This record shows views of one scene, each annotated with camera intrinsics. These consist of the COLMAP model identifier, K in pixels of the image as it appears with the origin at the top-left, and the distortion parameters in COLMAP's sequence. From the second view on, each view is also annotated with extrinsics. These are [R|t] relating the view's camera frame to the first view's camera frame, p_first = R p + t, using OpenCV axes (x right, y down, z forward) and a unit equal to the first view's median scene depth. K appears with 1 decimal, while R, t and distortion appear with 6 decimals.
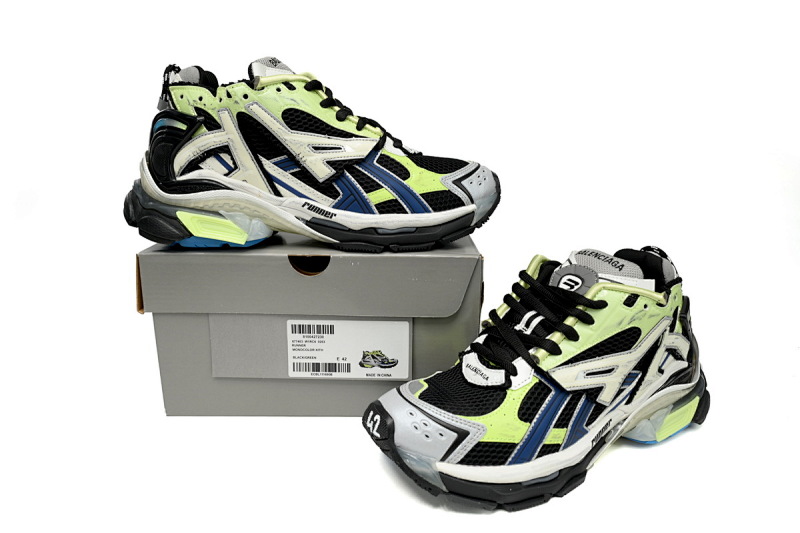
lens RADIAL K [[560.5, 0, 400.0], [0, 560.5, 266.5], [0, 0, 1]] dist [0.024775, -0.000576]
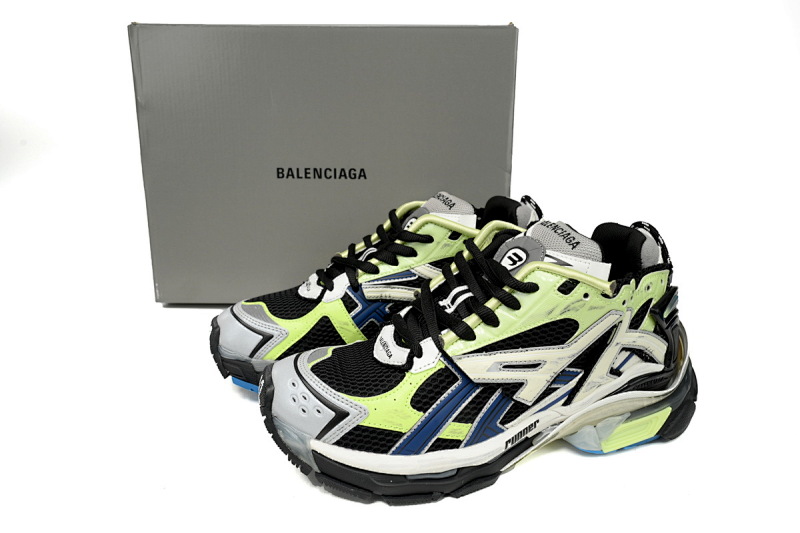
lens RADIAL K [[560.5, 0, 400.0], [0, 560.5, 266.5], [0, 0, 1]] dist [0.024775, -0.000576]
pose [[0.975100, 0.098987, -0.198446, 0.332055], [-0.079103, 0.991241, 0.105758, -0.036902], [0.207177, -0.087427, 0.974389, 0.148816]]
